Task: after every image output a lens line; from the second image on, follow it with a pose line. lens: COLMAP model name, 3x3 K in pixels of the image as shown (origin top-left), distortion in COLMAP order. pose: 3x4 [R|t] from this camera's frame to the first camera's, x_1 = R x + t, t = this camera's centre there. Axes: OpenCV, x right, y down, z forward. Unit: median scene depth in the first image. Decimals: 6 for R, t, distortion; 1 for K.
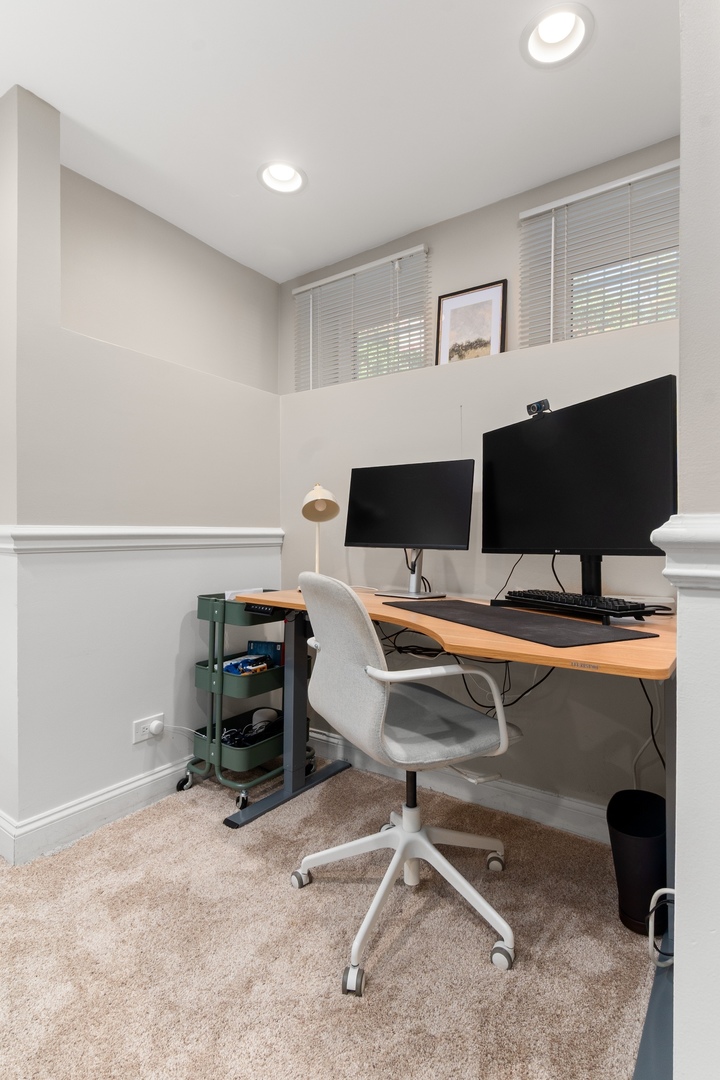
lens RADIAL K [[540.7, 0, 360.0], [0, 540.7, 536.4], [0, 0, 1]] dist [-0.003244, -0.000222]
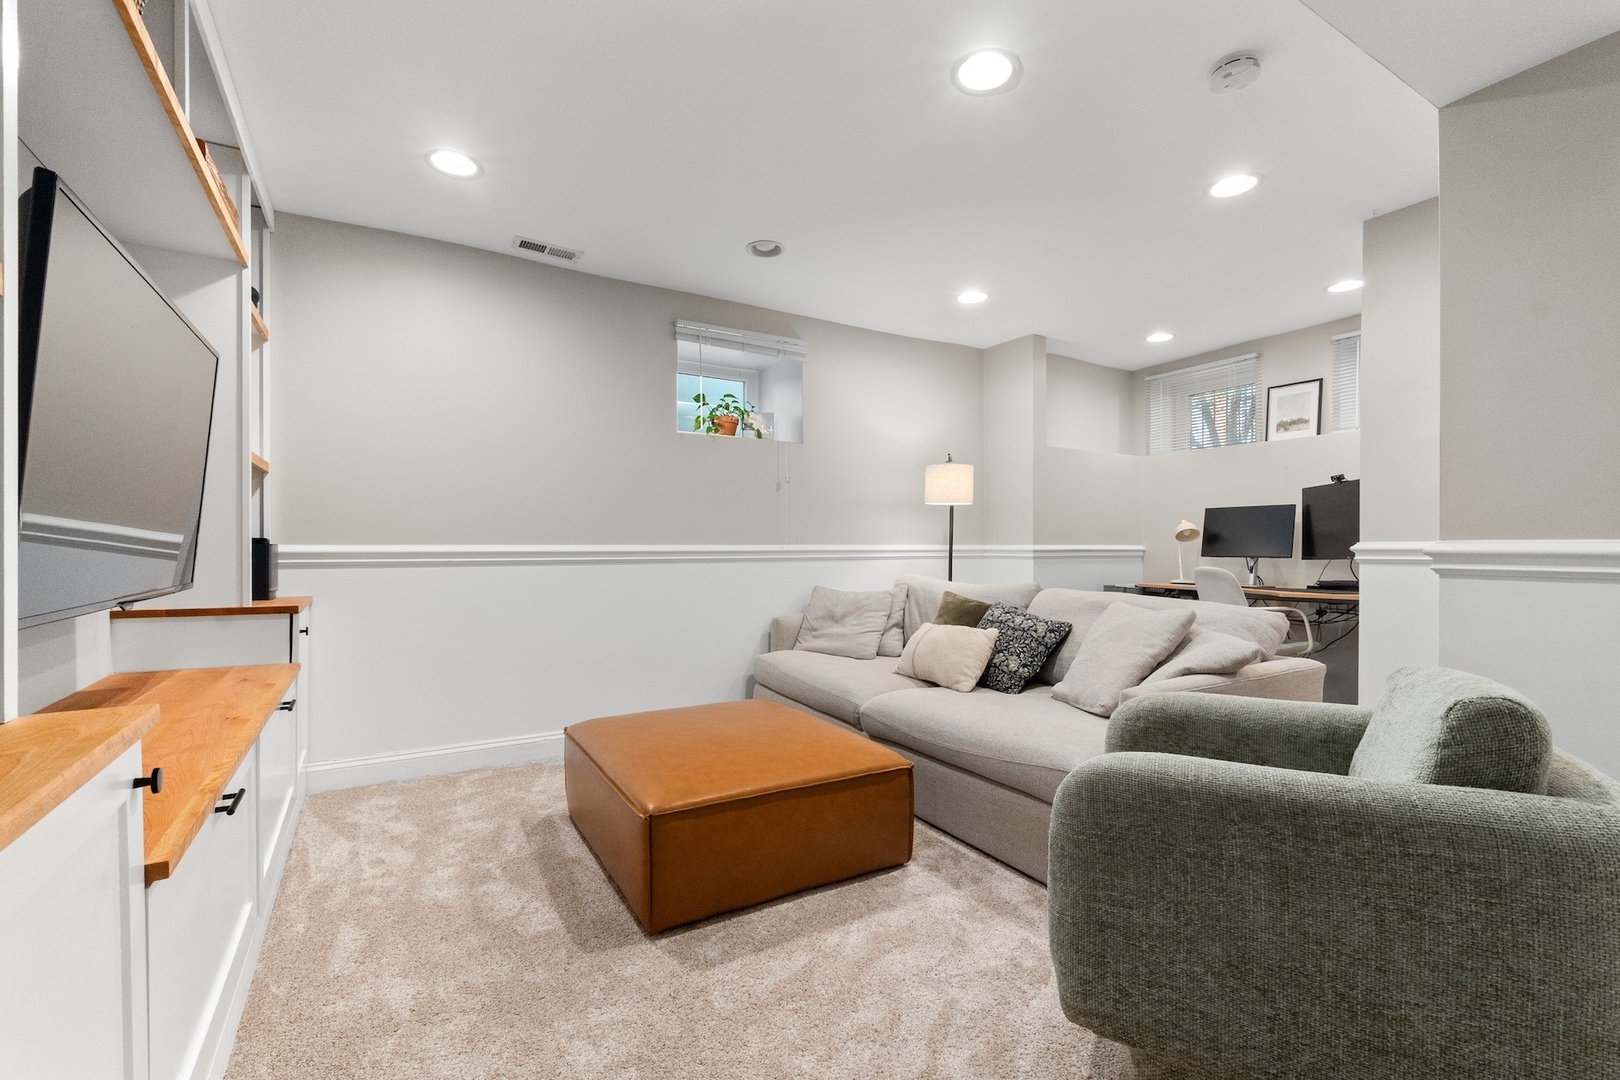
lens RADIAL K [[702.3, 0, 805.0], [0, 702.3, 549.1], [0, 0, 1]] dist [0.003659, 0.000247]
pose [[0.913844, -0.004293, -0.406043, -0.264841], [0.001012, 0.999965, -0.008296, 0.012171], [0.406065, 0.007170, 0.913816, -1.450363]]
